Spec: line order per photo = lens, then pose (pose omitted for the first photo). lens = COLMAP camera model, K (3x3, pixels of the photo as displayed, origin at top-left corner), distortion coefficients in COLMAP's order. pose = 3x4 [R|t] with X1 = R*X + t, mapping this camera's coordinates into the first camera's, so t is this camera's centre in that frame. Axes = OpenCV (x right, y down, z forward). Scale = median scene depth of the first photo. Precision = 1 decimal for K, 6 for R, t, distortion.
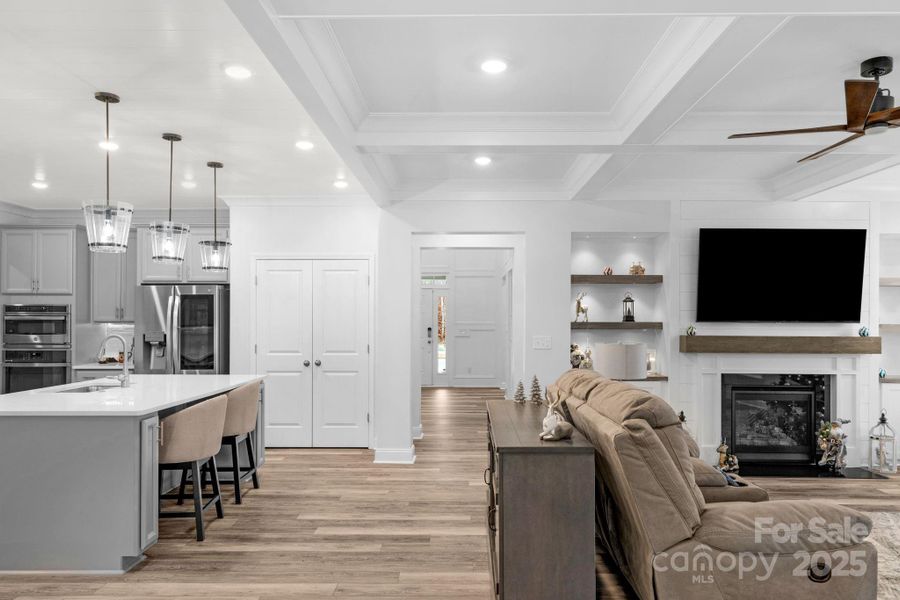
lens RADIAL K [[589.1, 0, 454.3], [0, 589.1, 322.5], [0, 0, 1]] dist [-0.009370, 0.000719]
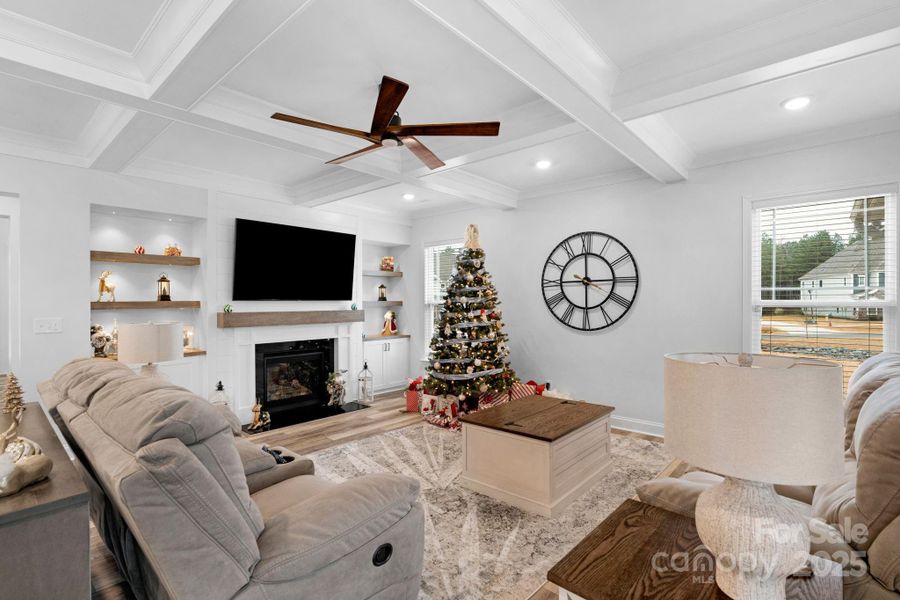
lens RADIAL K [[420.3, 0, 448.2], [0, 420.3, 299.1], [0, 0, 1]] dist [-0.000175, 0.000282]
pose [[0.641166, -0.003265, 0.767395, 0.056248], [0.009160, 0.999952, -0.003400, 0.002755], [-0.767347, 0.009209, 0.641165, 0.163946]]
